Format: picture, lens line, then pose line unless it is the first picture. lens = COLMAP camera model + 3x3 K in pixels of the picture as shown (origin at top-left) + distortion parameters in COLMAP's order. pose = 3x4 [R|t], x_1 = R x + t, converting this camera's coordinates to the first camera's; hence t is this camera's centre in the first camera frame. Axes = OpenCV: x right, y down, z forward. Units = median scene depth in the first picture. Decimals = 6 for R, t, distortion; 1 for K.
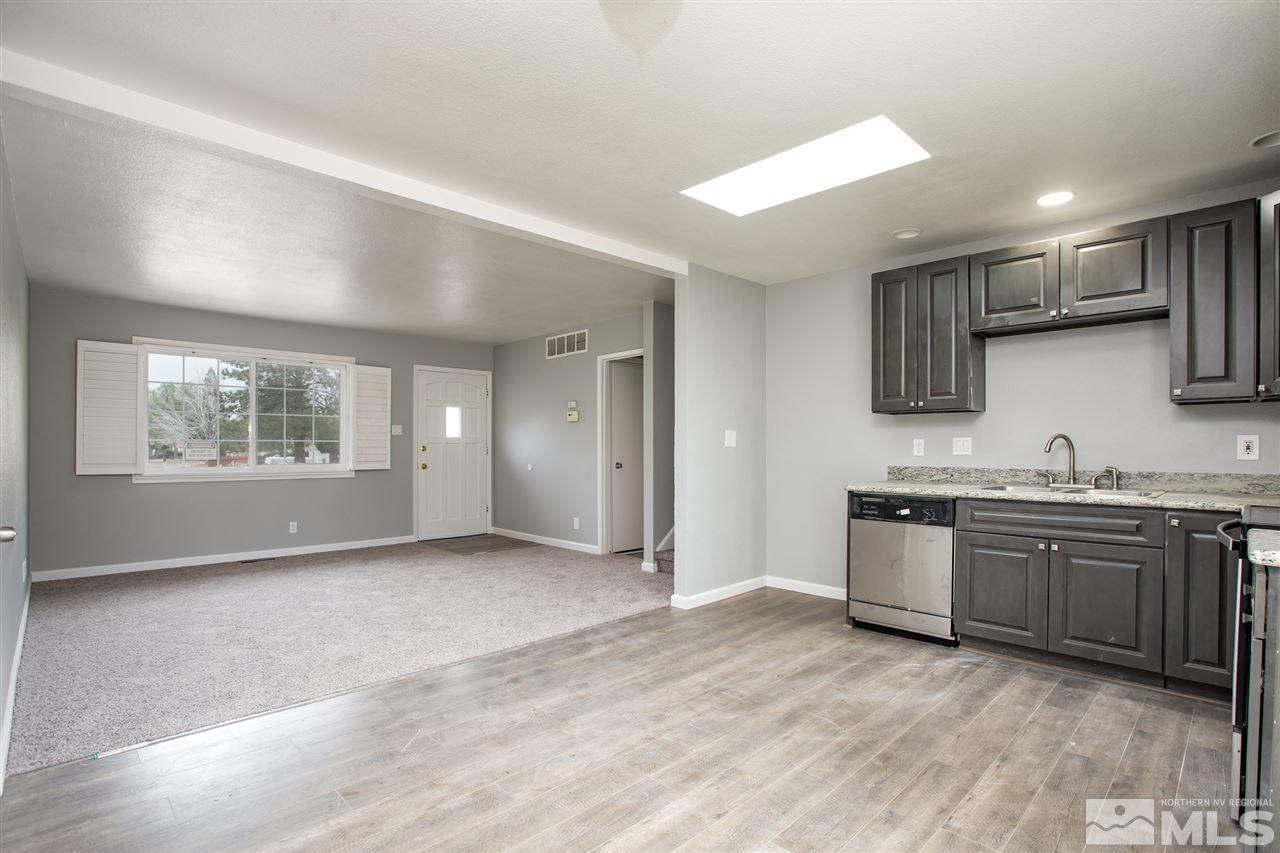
lens RADIAL K [[603.6, 0, 630.3], [0, 603.6, 445.9], [0, 0, 1]] dist [-0.035818, 0.007142]
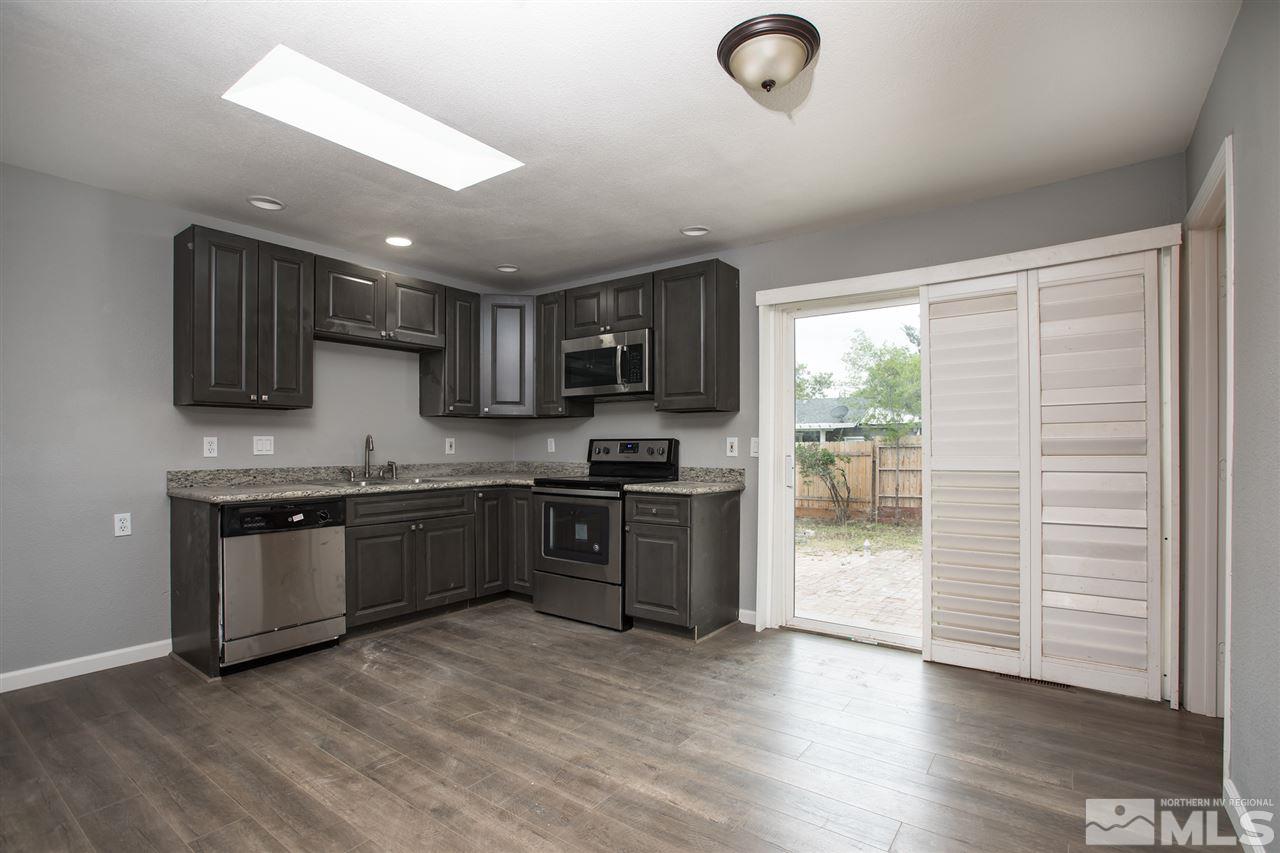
lens RADIAL K [[603.6, 0, 643.2], [0, 603.6, 442.9], [0, 0, 1]] dist [-0.035818, 0.007142]
pose [[-0.156023, 0.004482, 0.987743, -0.605759], [0.002916, 0.999987, -0.004077, 0.002738], [-0.987749, 0.002244, -0.156034, 0.735349]]
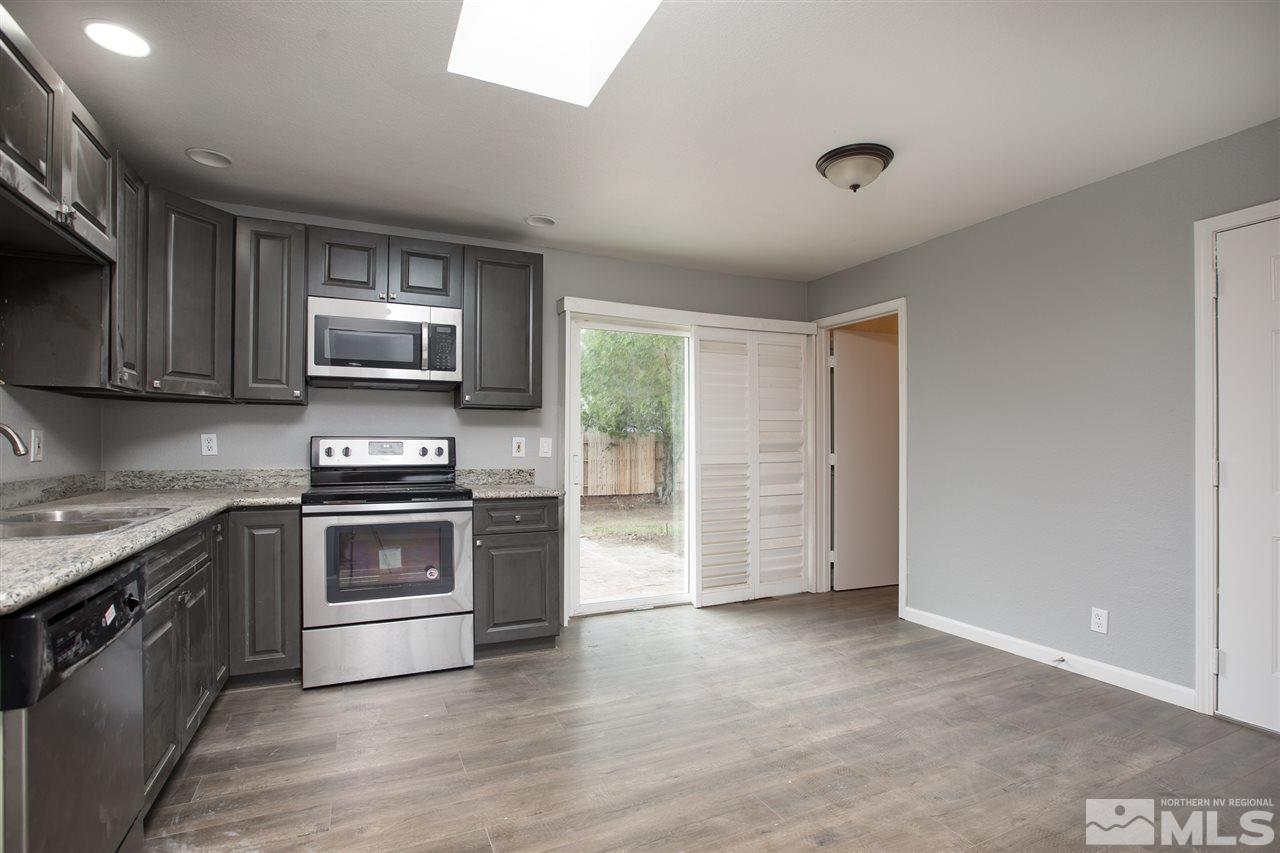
lens RADIAL K [[603.6, 0, 610.0], [0, 603.6, 433.4], [0, 0, 1]] dist [-0.035818, 0.007142]
pose [[-0.933882, 0.008165, 0.357487, 0.026815], [0.000906, 0.999790, -0.020466, 0.004302], [-0.357579, -0.018789, -0.933694, 1.461947]]
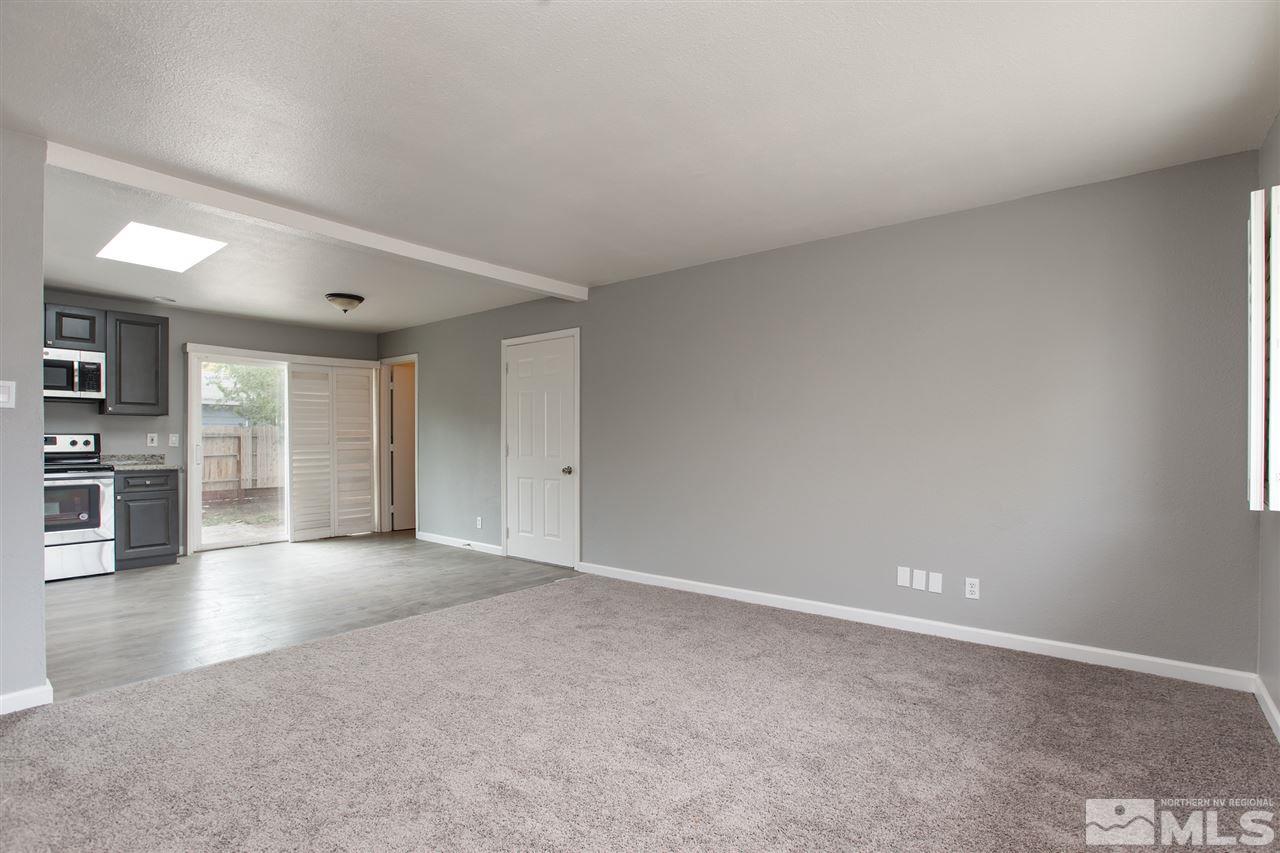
lens RADIAL K [[603.6, 0, 606.3], [0, 603.6, 440.4], [0, 0, 1]] dist [-0.035818, 0.007142]
pose [[-0.995159, -0.001189, -0.098269, -0.593211], [-0.001357, 0.999998, 0.001643, 0.003683], [0.098267, 0.001769, -0.995158, 2.362513]]
